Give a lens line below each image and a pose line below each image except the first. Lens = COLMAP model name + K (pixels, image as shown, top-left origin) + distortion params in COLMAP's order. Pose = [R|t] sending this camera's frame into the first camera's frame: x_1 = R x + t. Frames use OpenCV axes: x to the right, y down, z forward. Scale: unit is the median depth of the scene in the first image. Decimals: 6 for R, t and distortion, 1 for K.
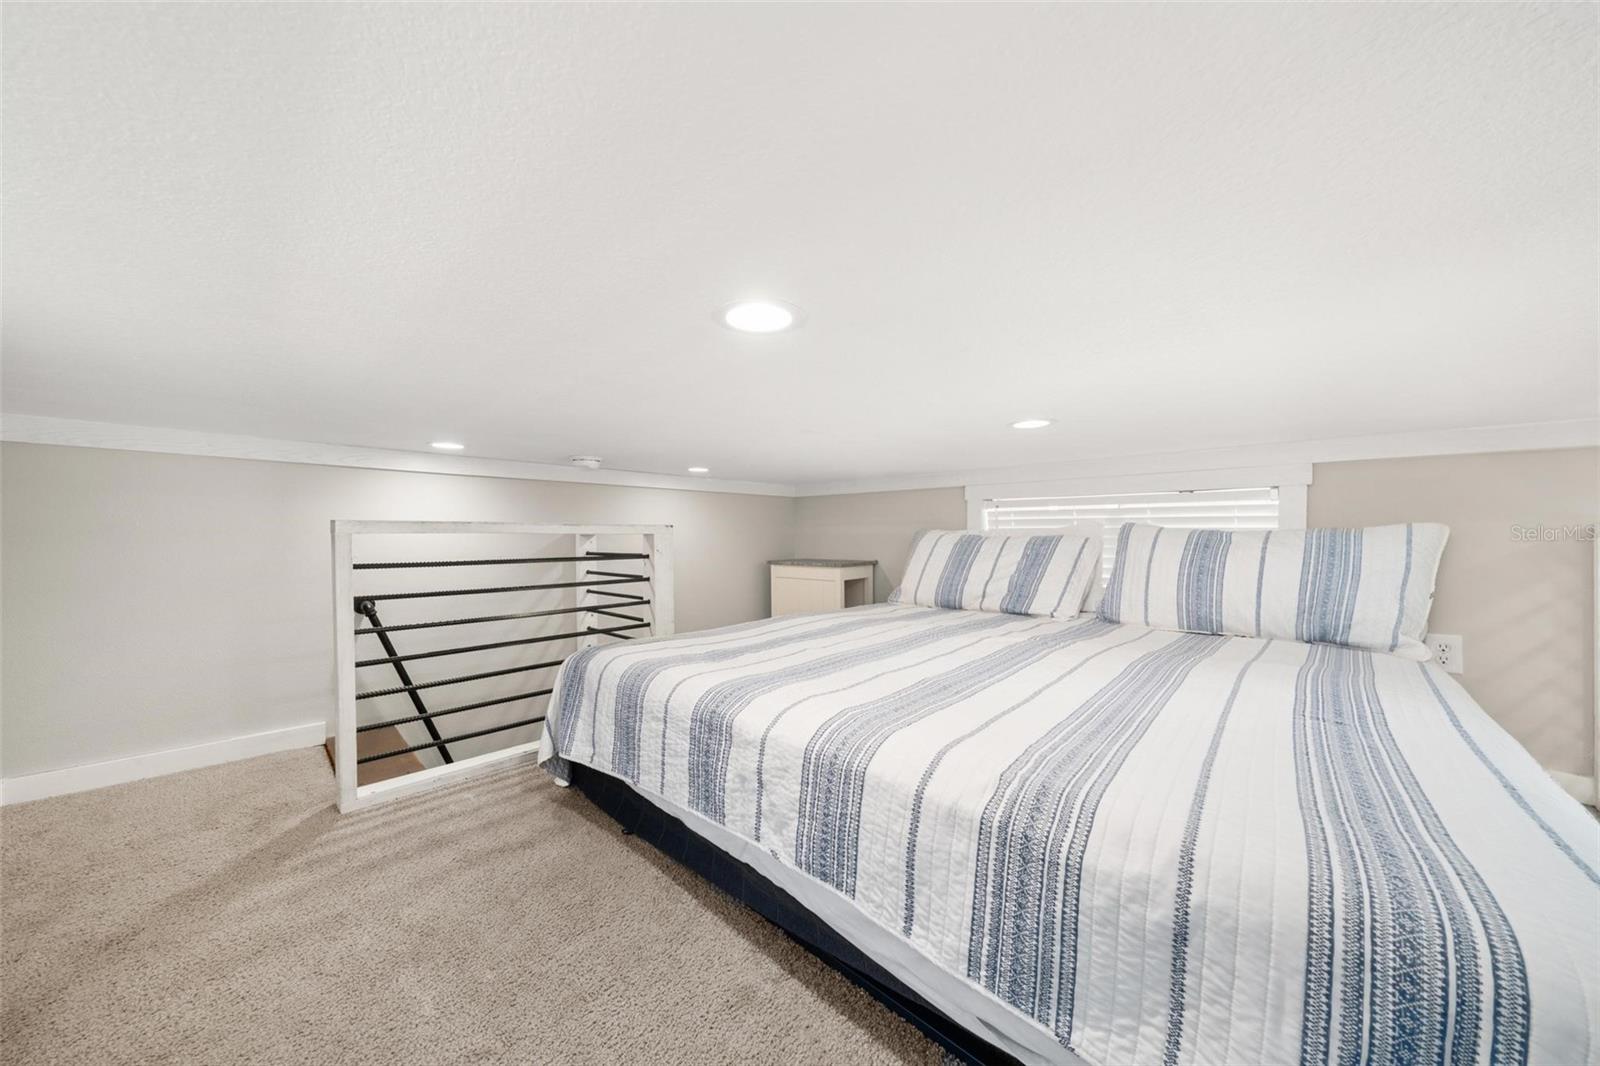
lens RADIAL K [[544.3, 0, 801.3], [0, 544.3, 532.4], [0, 0, 1]] dist [-0.011796, 0.000719]
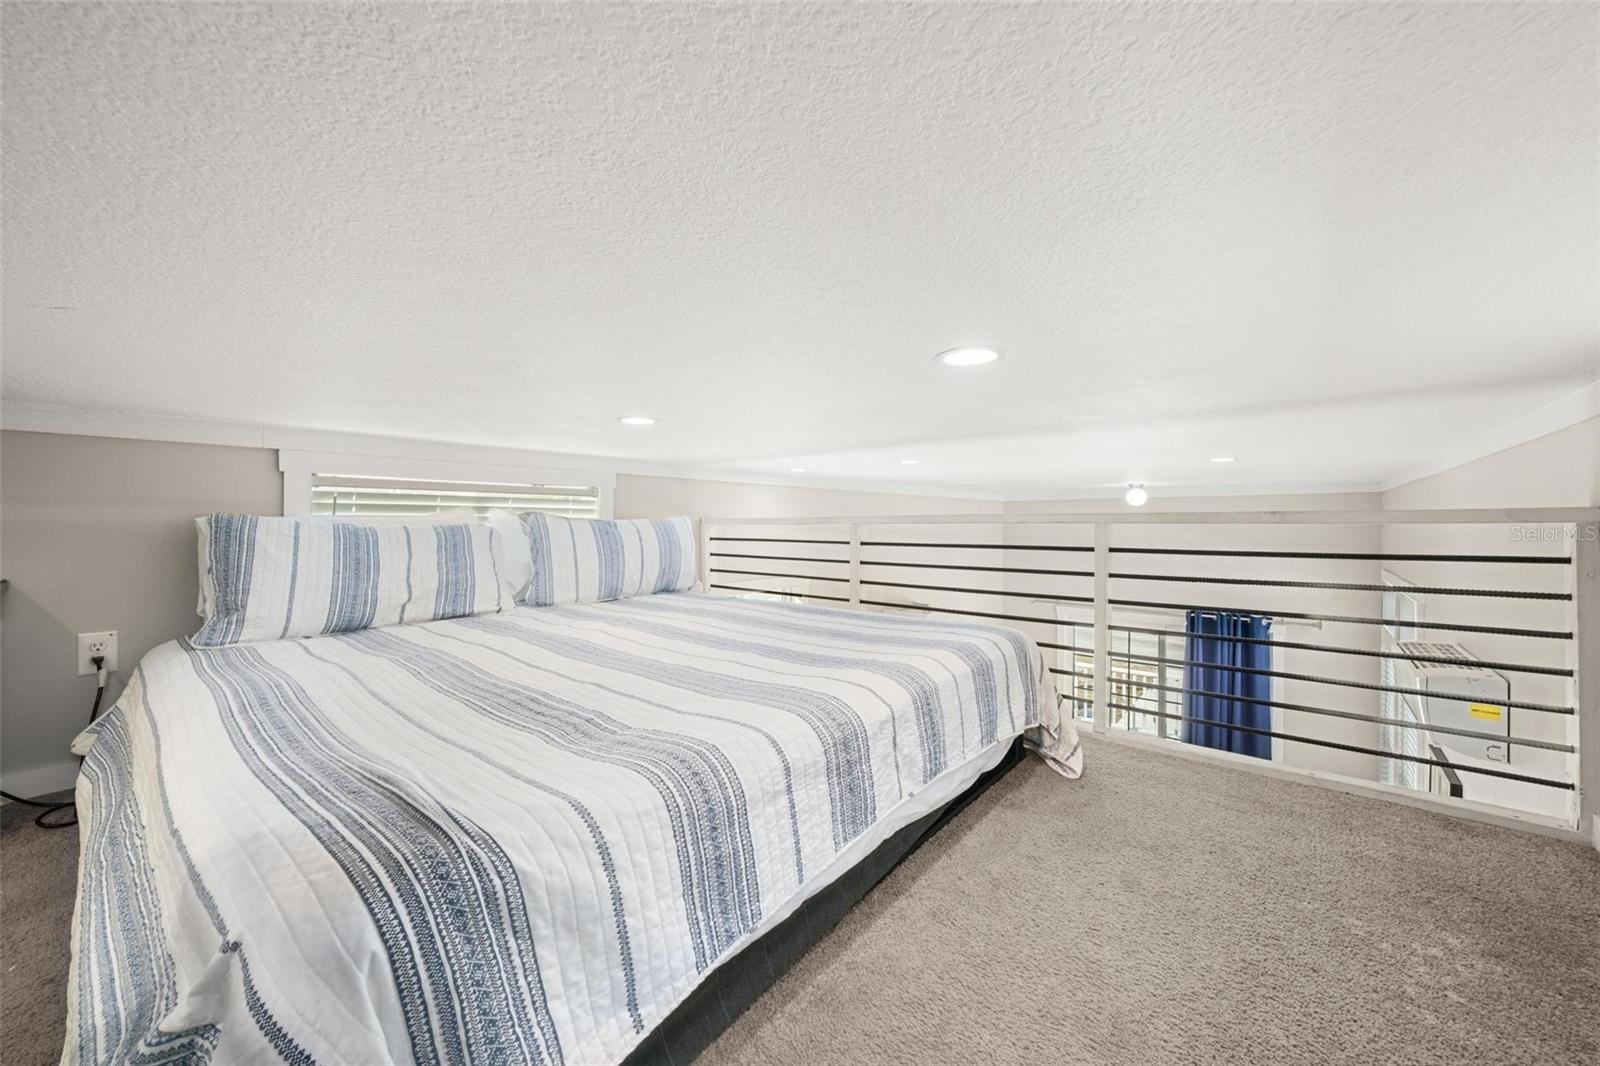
lens RADIAL K [[572.9, 0, 802.0], [0, 572.9, 528.0], [0, 0, 1]] dist [-0.010739, 0.000247]
pose [[-0.056420, -0.012572, 0.998328, -1.017151], [-0.000117, 0.999921, 0.012585, -0.000274], [-0.998407, 0.000594, -0.056417, 1.049809]]
